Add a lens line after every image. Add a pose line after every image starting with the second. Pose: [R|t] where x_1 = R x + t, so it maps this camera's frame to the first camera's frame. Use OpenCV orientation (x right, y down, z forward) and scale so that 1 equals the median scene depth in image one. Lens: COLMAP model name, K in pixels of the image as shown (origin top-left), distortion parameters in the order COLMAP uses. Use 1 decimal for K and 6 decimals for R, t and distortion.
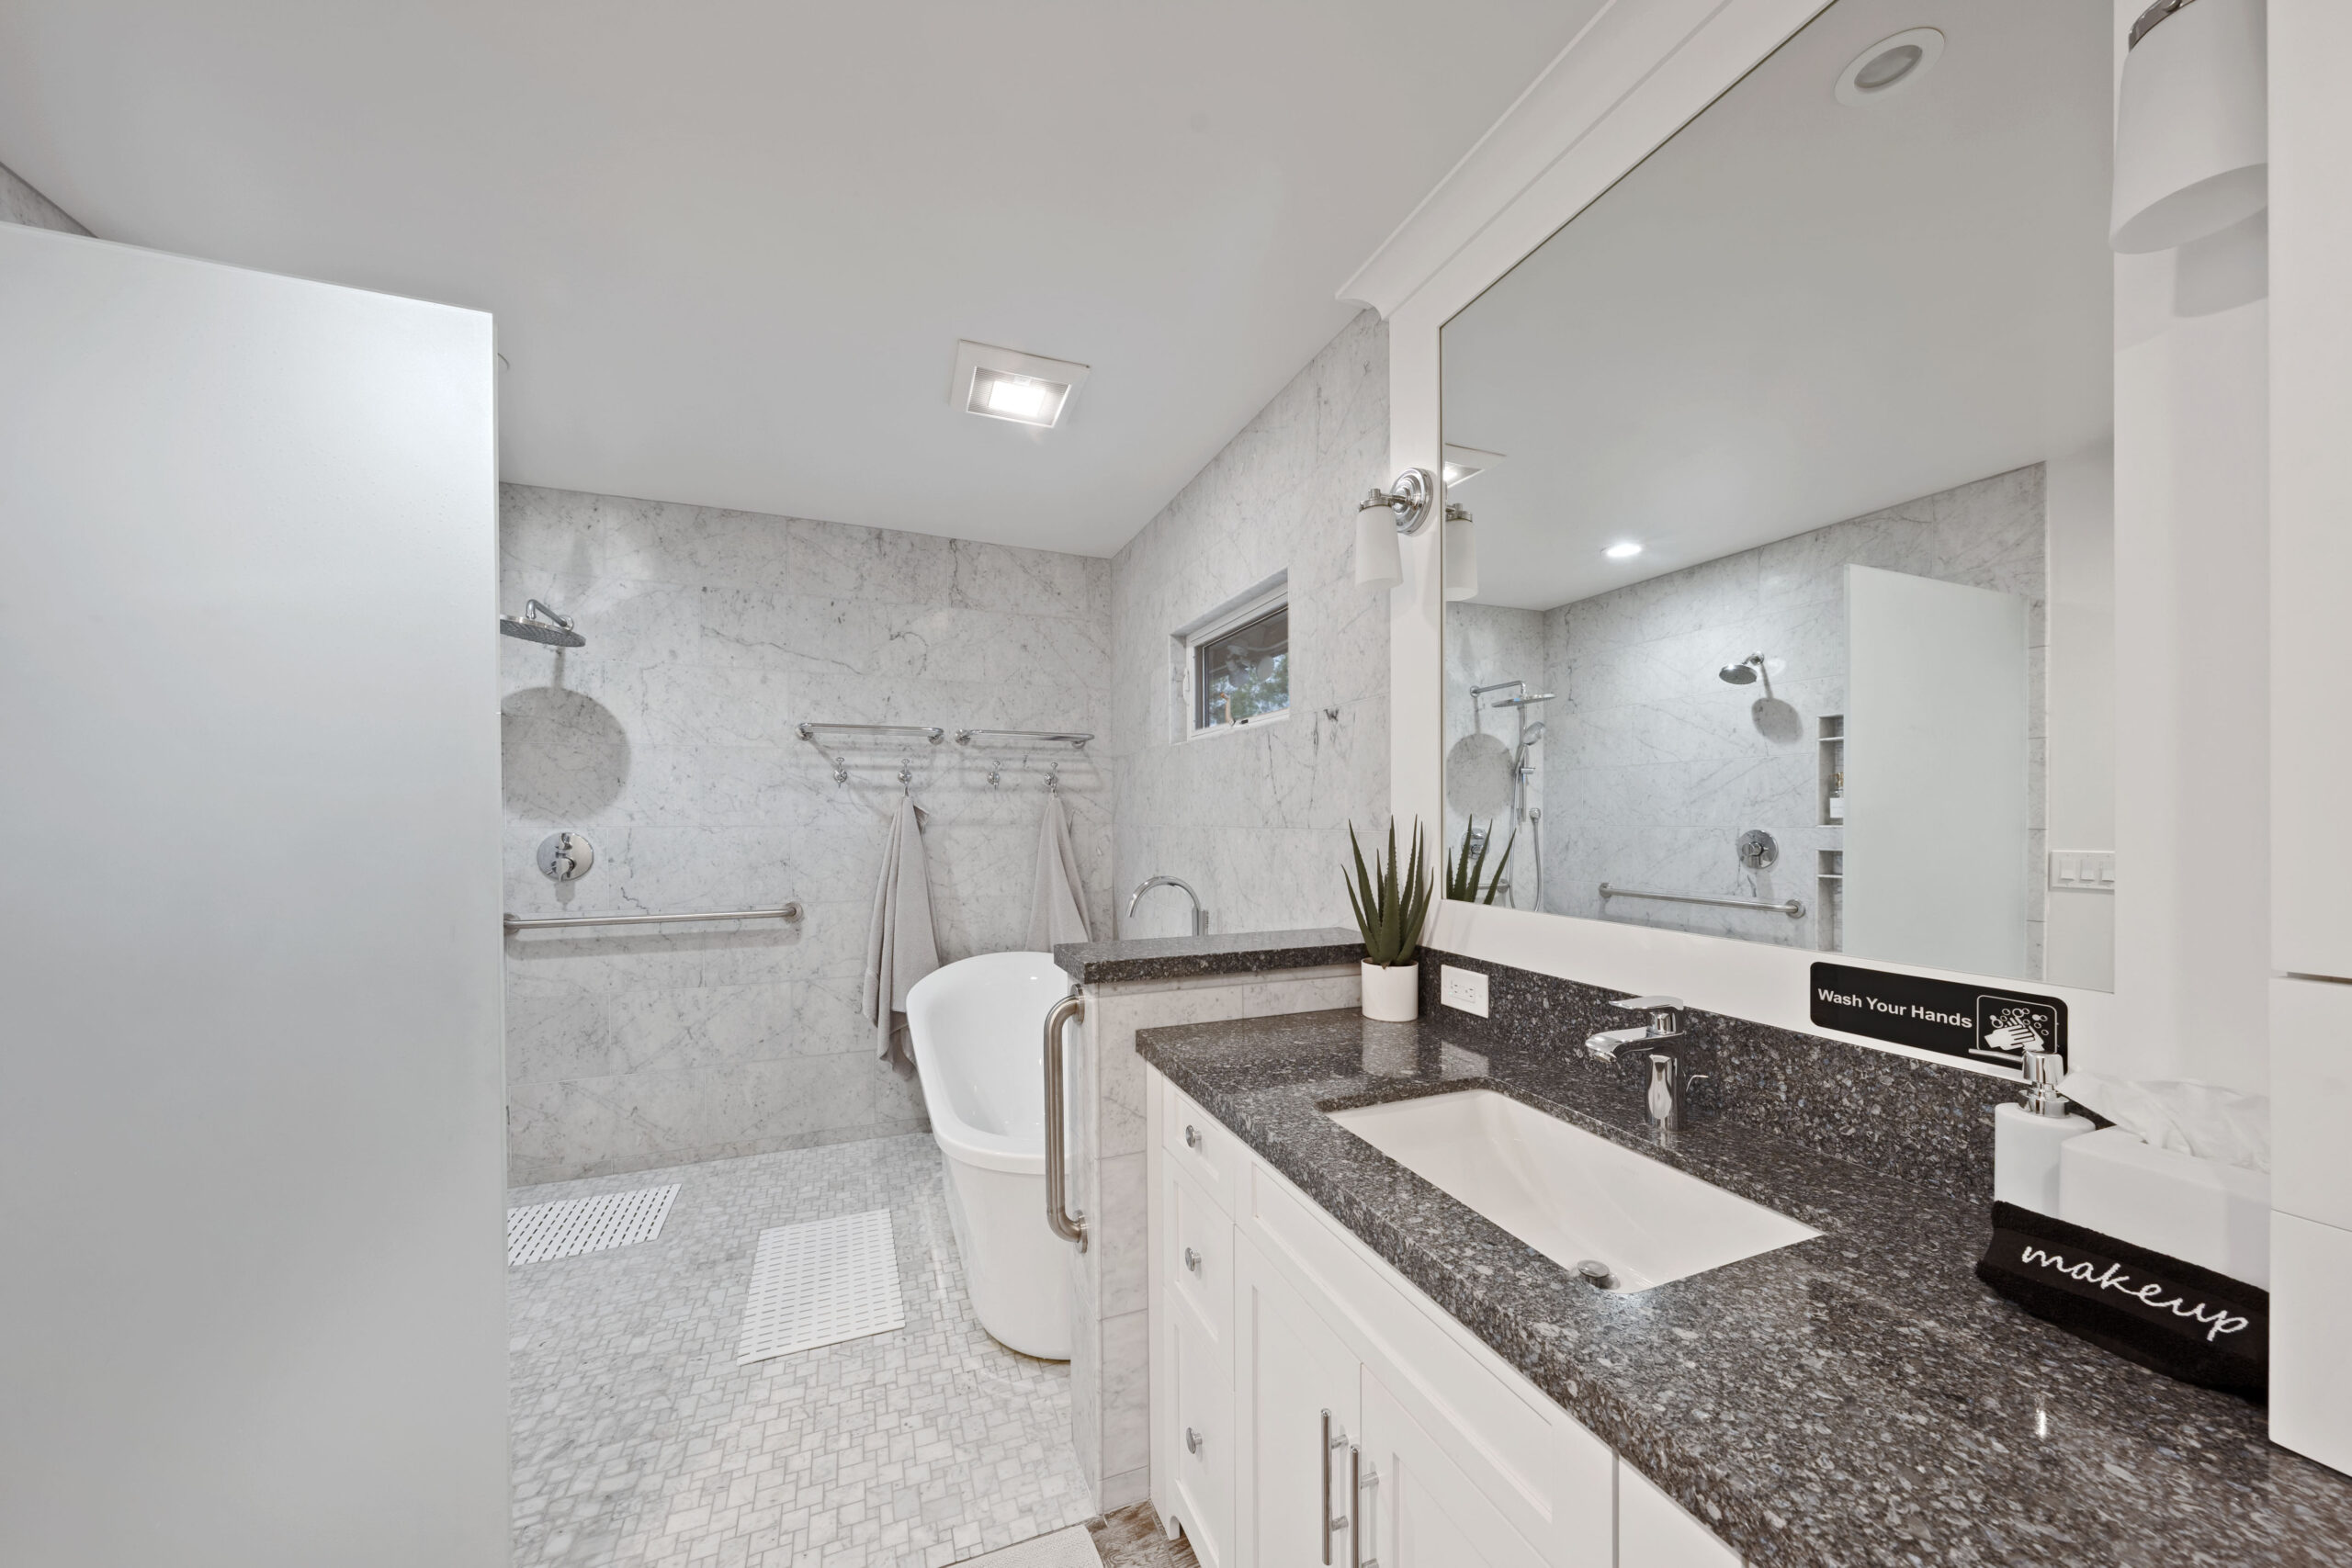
lens RADIAL K [[805.3, 0, 1176.4], [0, 805.3, 816.4], [0, 0, 1]] dist [-0.005394, -0.000164]
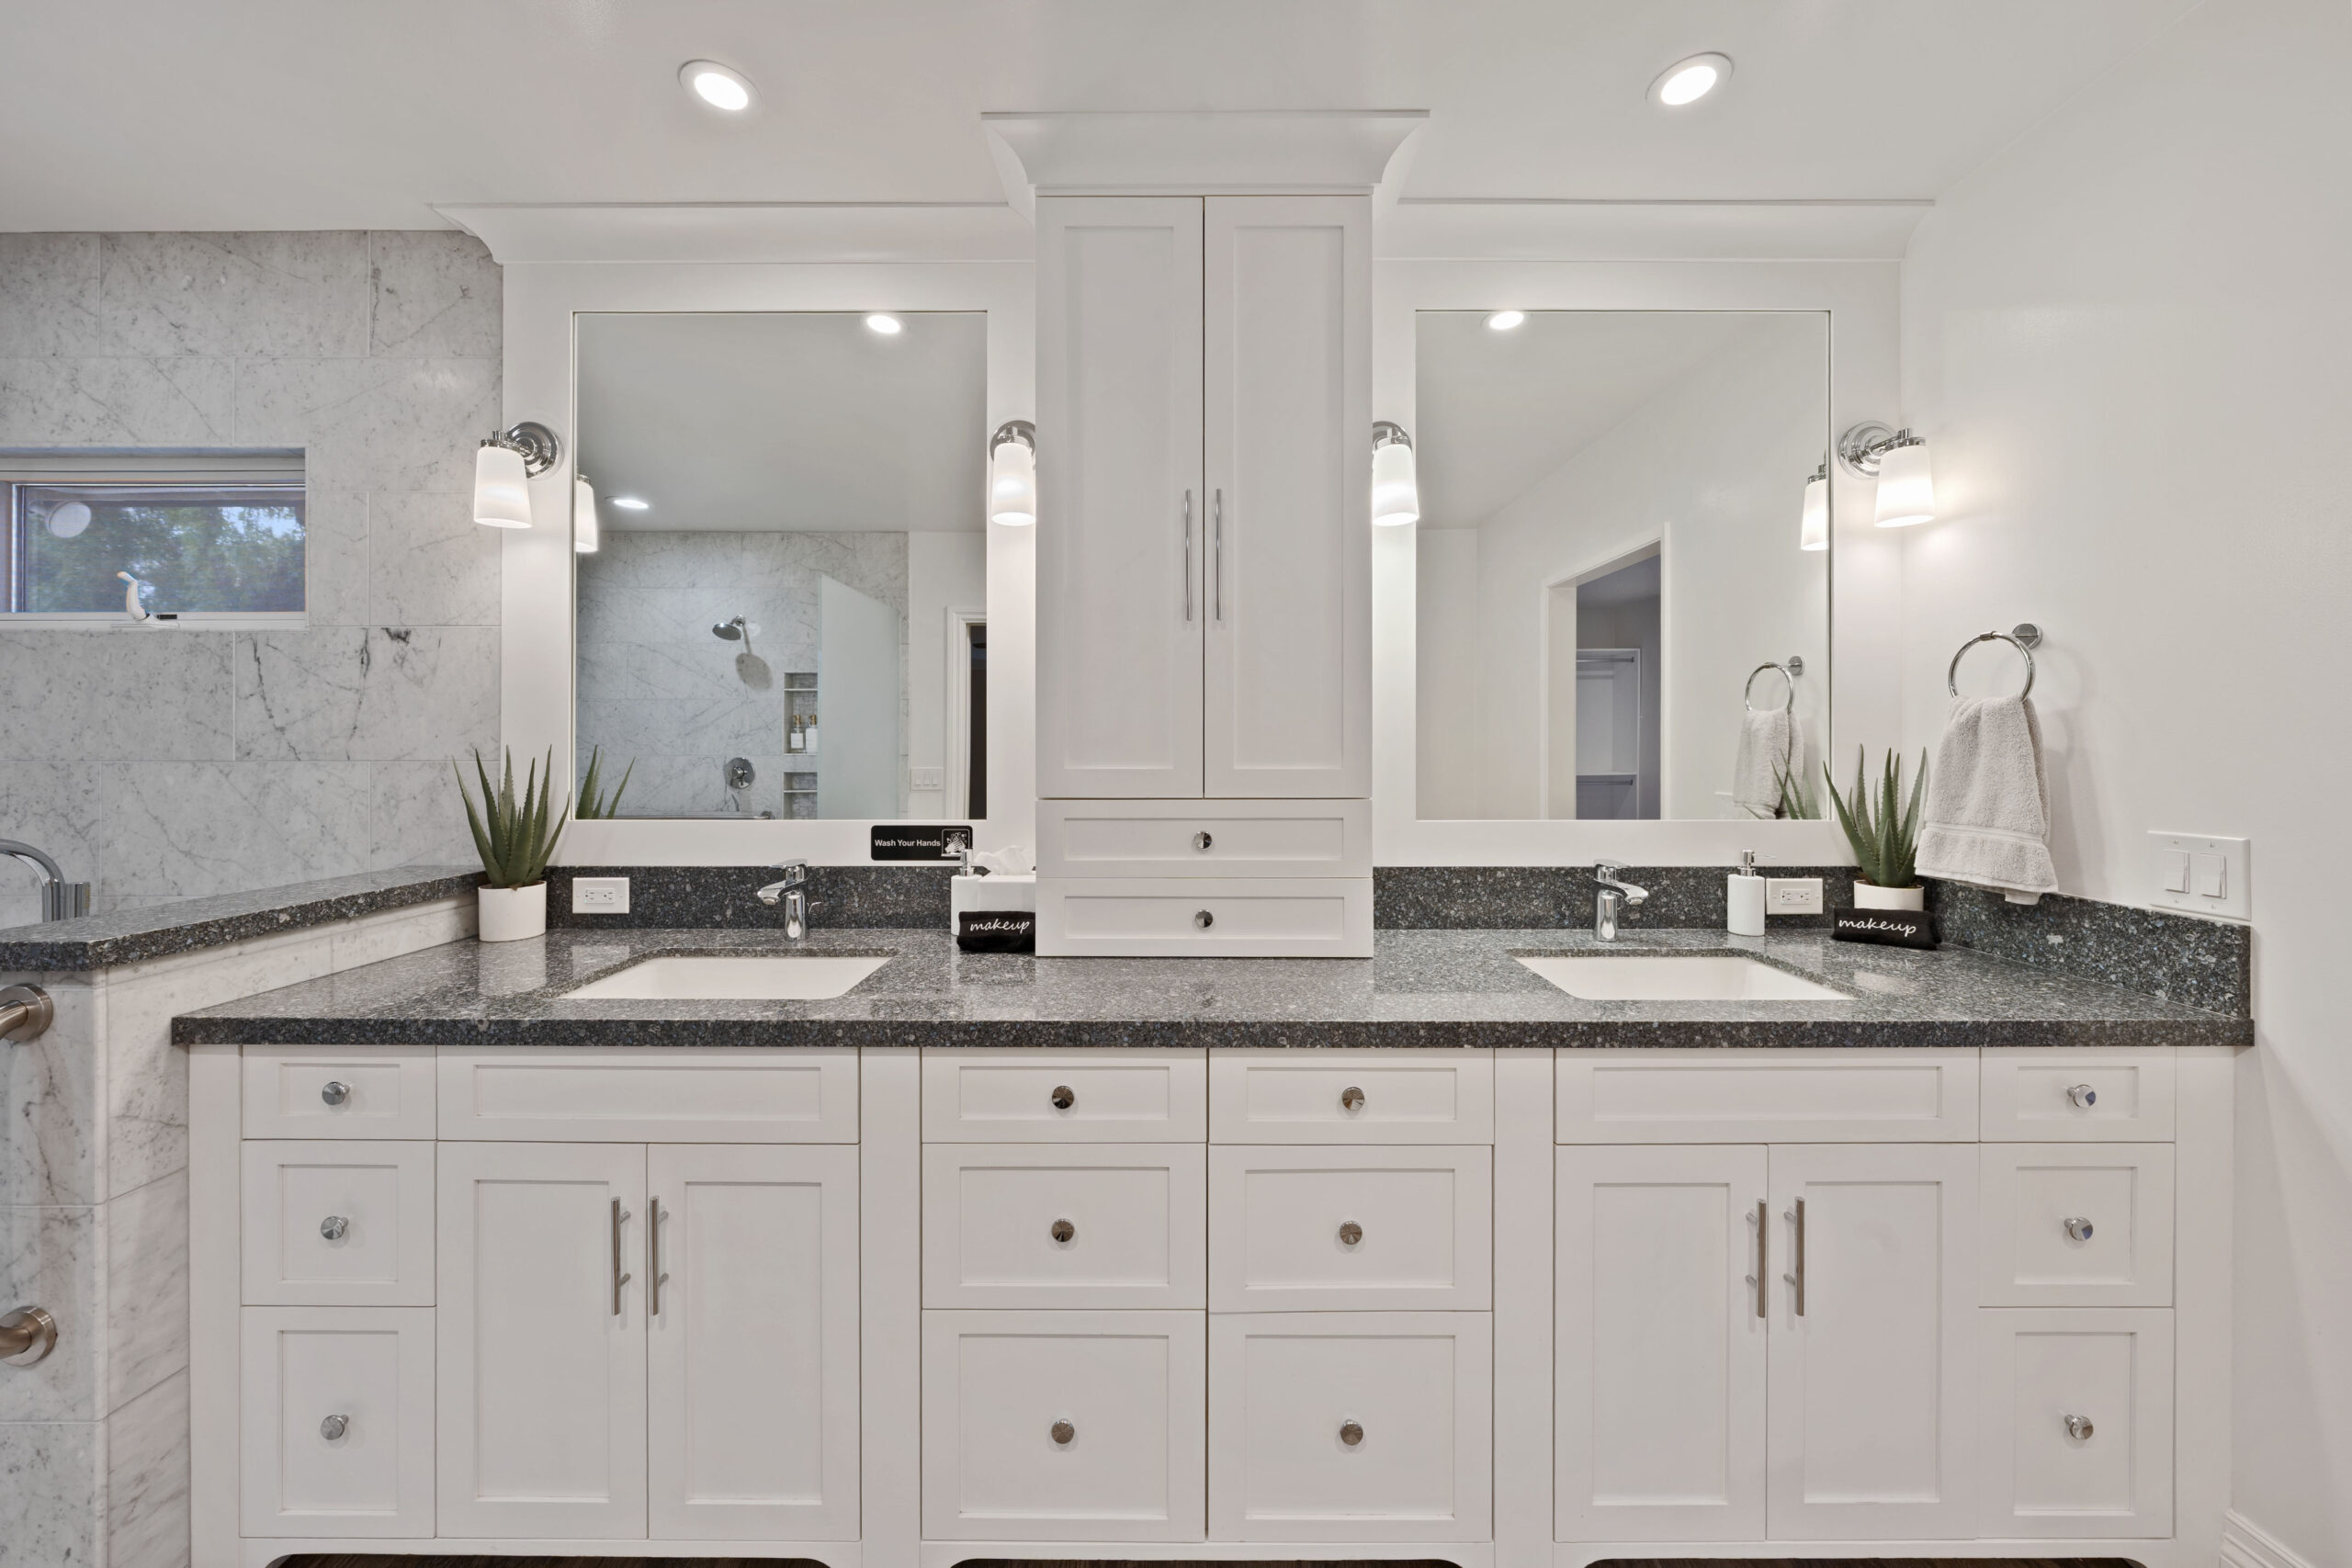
lens RADIAL K [[812.3, 0, 1175.7], [0, 812.3, 742.9], [0, 0, 1]] dist [-0.000921, -0.000042]
pose [[0.367479, 0.004893, 0.930019, -0.409043], [0.000011, 0.999986, -0.005265, 0.001251], [-0.930032, 0.001946, 0.367473, -0.195909]]
